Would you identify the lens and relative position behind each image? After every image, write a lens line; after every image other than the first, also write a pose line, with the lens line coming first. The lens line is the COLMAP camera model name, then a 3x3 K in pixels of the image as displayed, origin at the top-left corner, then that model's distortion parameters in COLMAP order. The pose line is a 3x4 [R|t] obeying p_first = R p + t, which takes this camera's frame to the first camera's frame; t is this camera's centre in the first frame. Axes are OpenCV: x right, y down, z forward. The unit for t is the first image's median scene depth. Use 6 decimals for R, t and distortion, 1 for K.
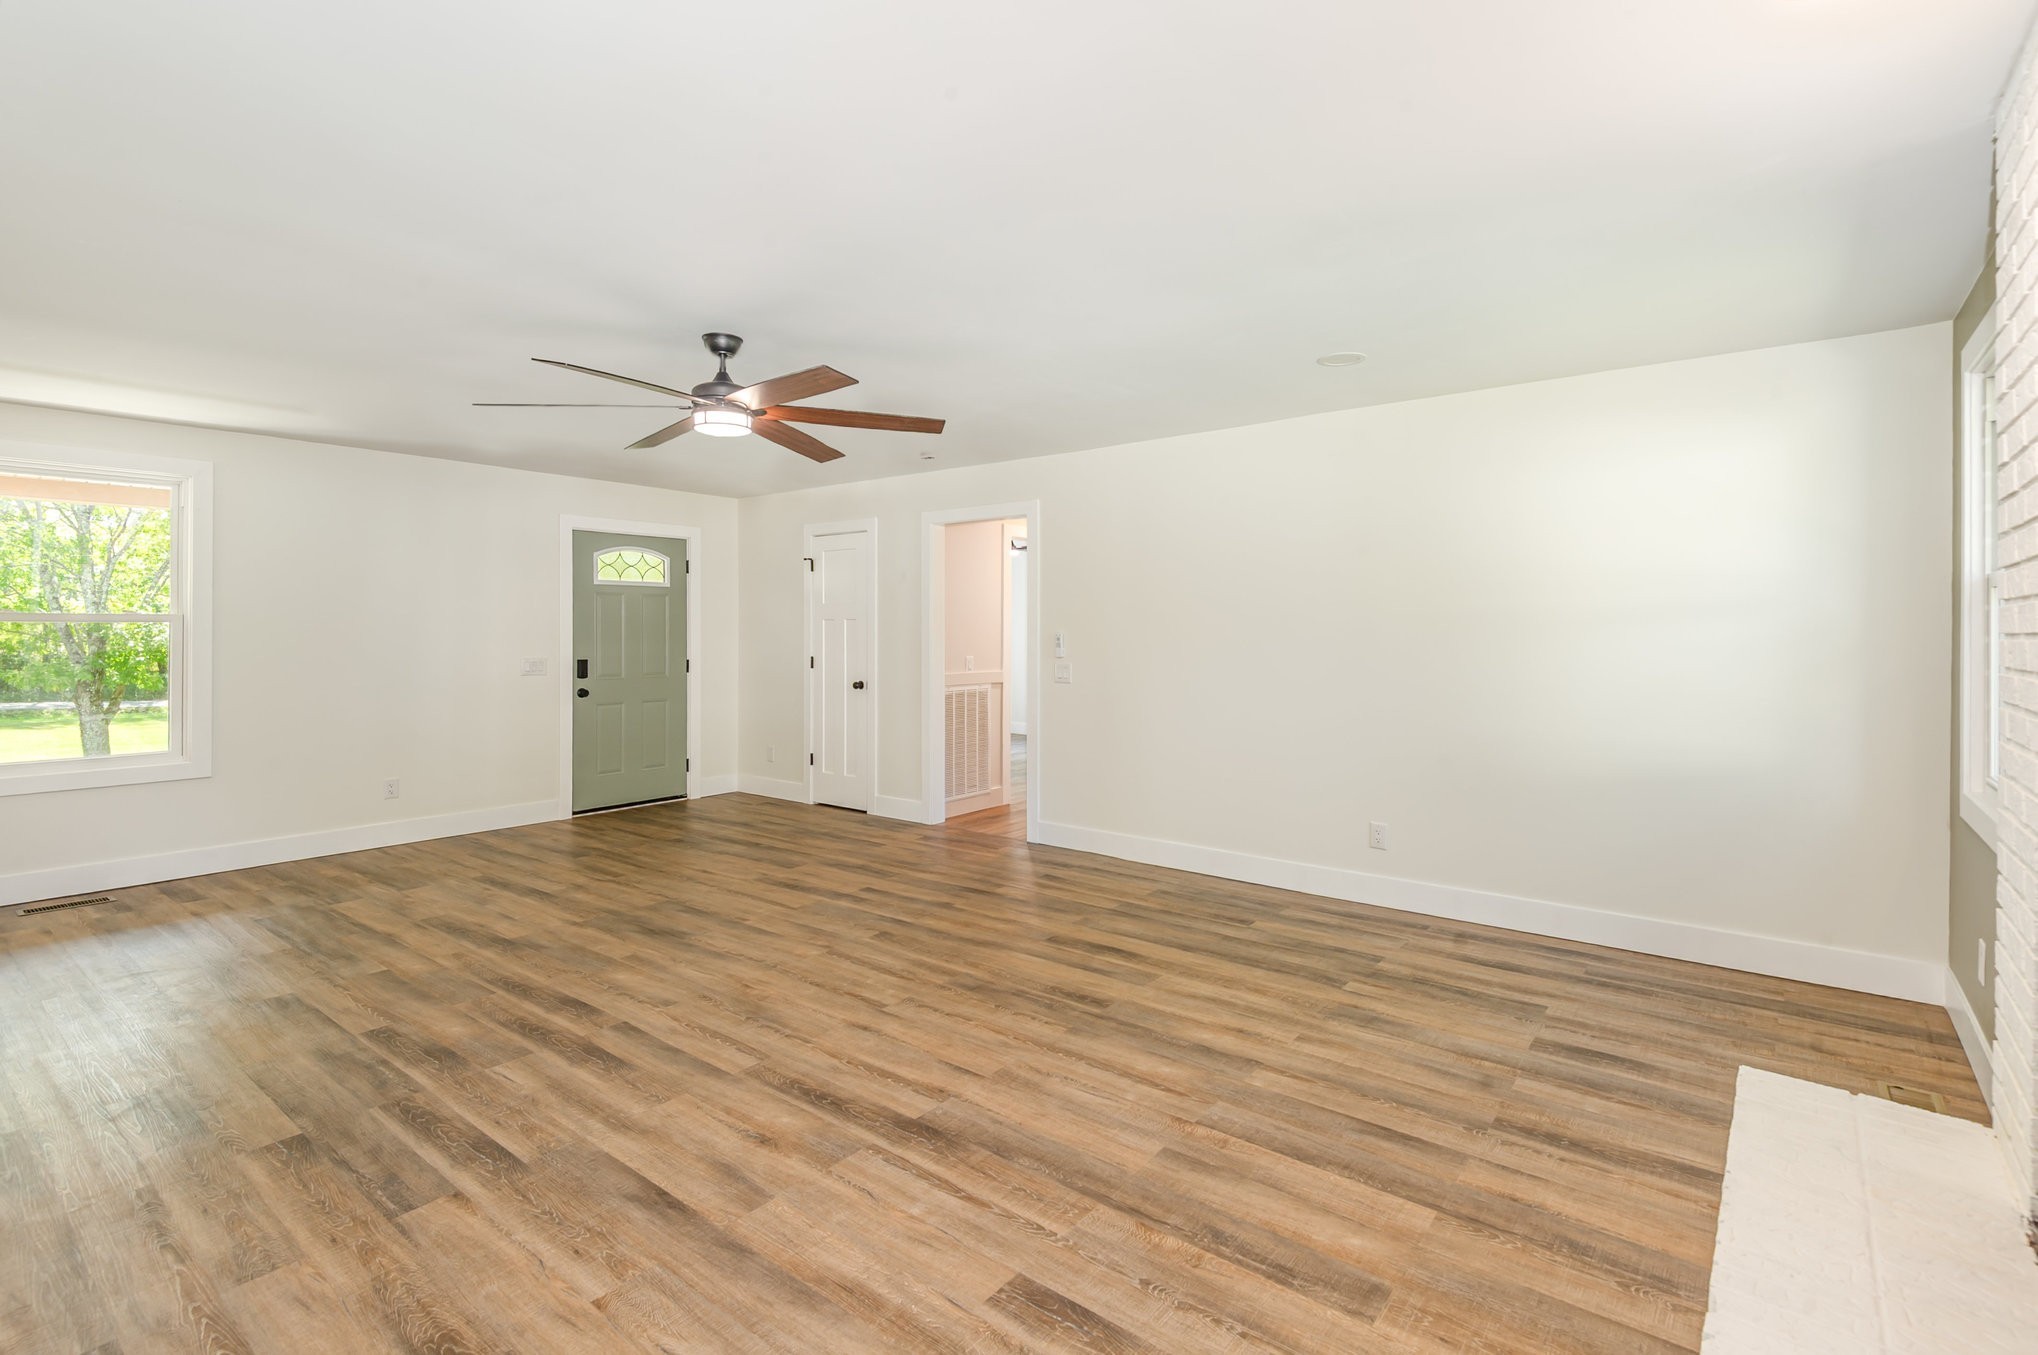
lens RADIAL K [[948.3, 0, 1026.0], [0, 948.3, 632.7], [0, 0, 1]] dist [-0.000961, -0.000649]
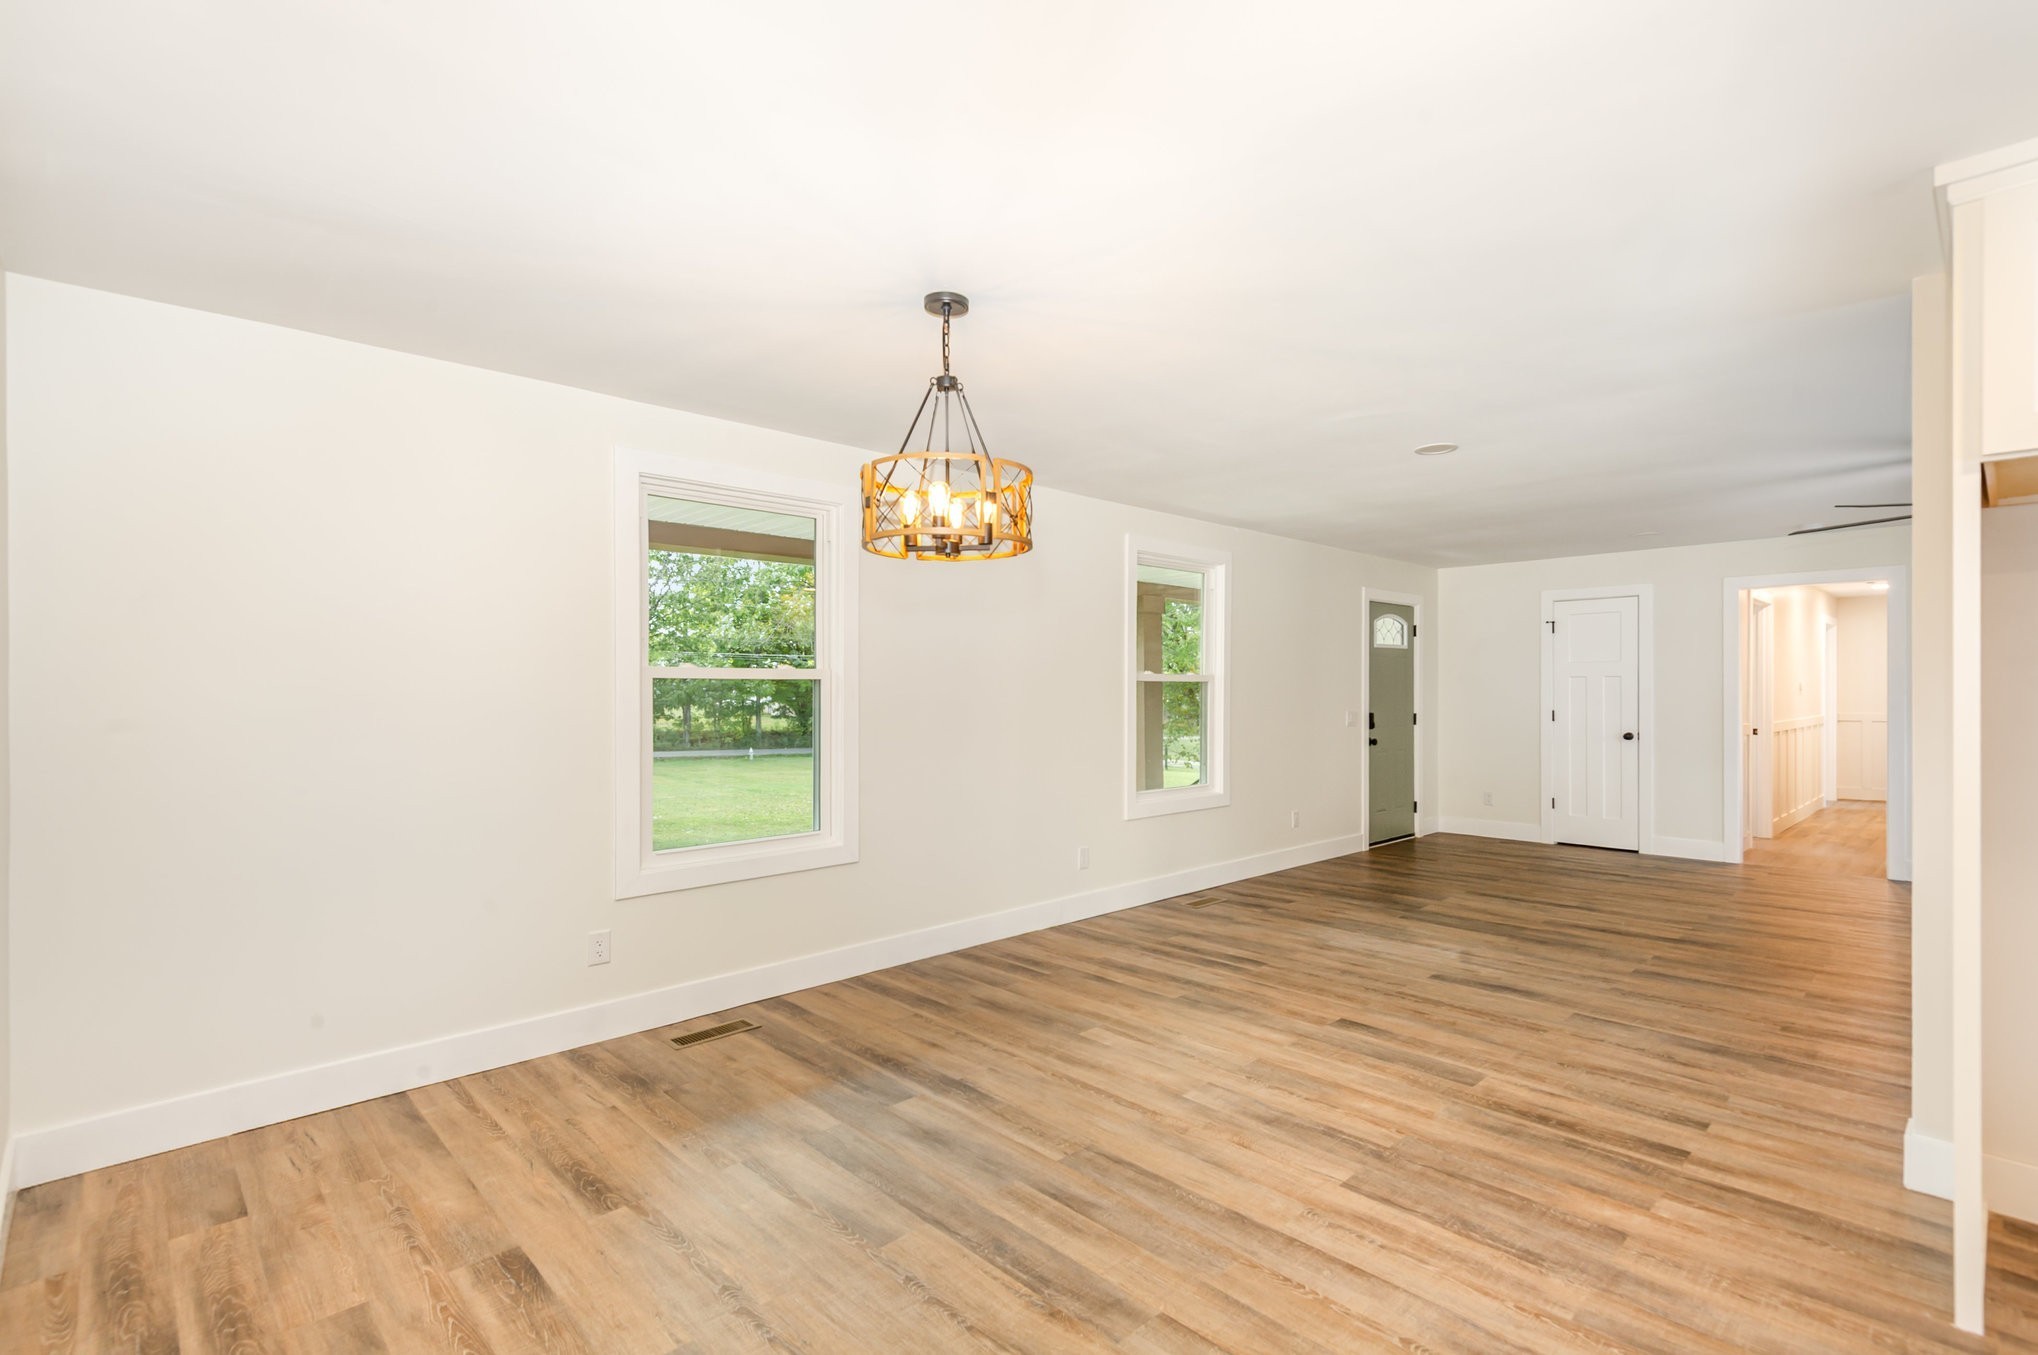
lens RADIAL K [[954.9, 0, 1019.0], [0, 954.9, 677.5], [0, 0, 1]] dist [-0.001573, -0.000235]
pose [[0.990622, -0.001356, -0.136622, -1.356288], [-0.000863, 0.999869, -0.016182, 0.010389], [0.136626, 0.016149, 0.990491, -0.371919]]
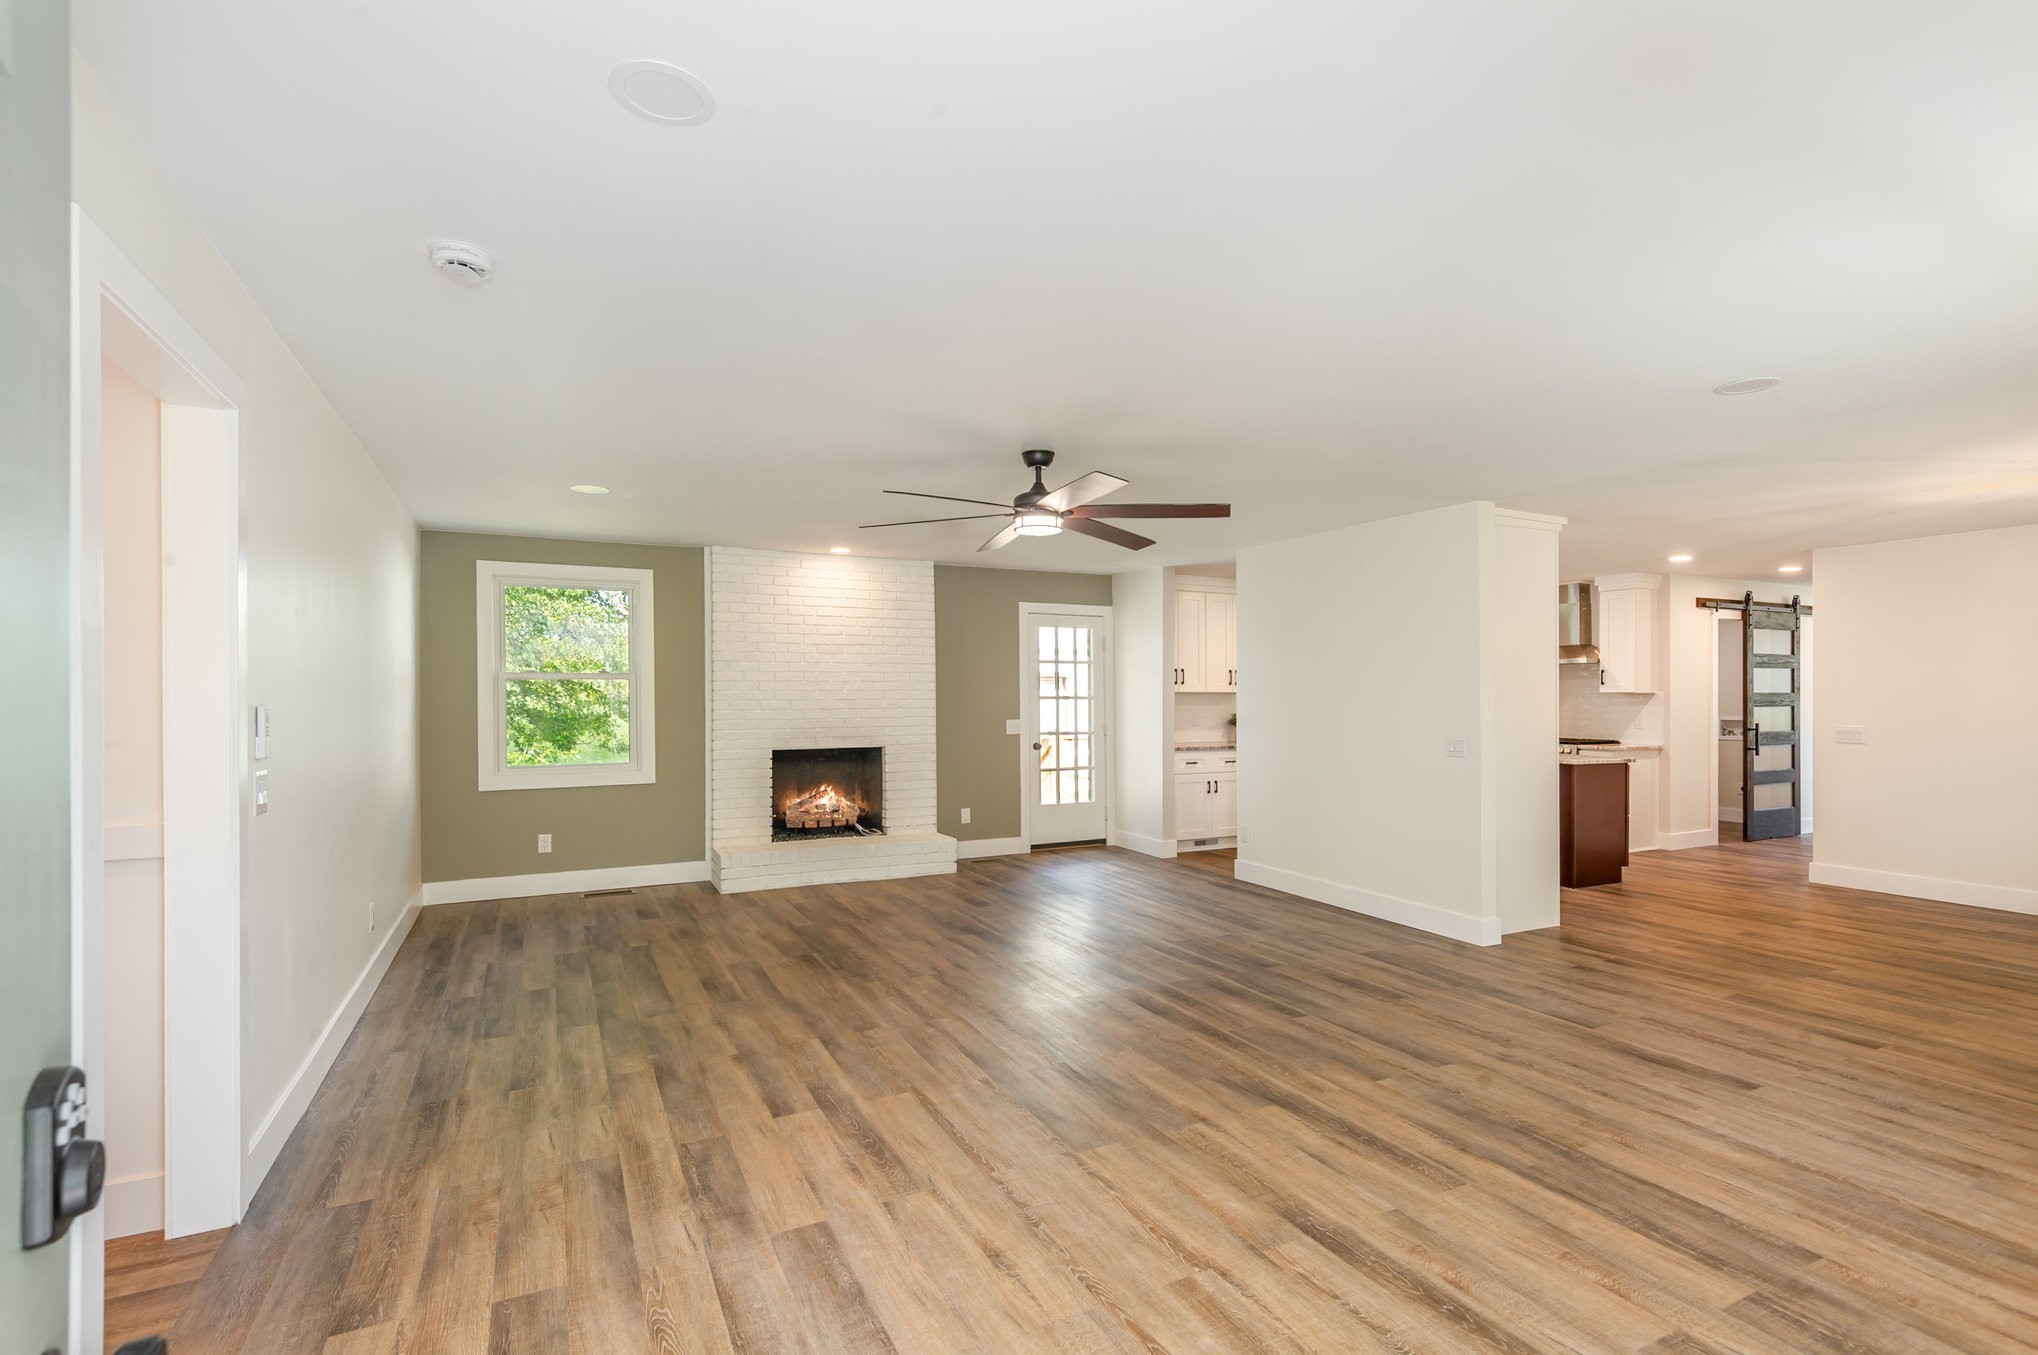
lens RADIAL K [[935.6, 0, 1026.2], [0, 935.6, 698.0], [0, 0, 1]] dist [0.032958, -0.015480]
pose [[-0.908679, -0.000286, 0.417495, -0.759472], [0.002439, 0.999979, 0.005995, -0.010428], [-0.417488, 0.006466, -0.908659, 1.977042]]
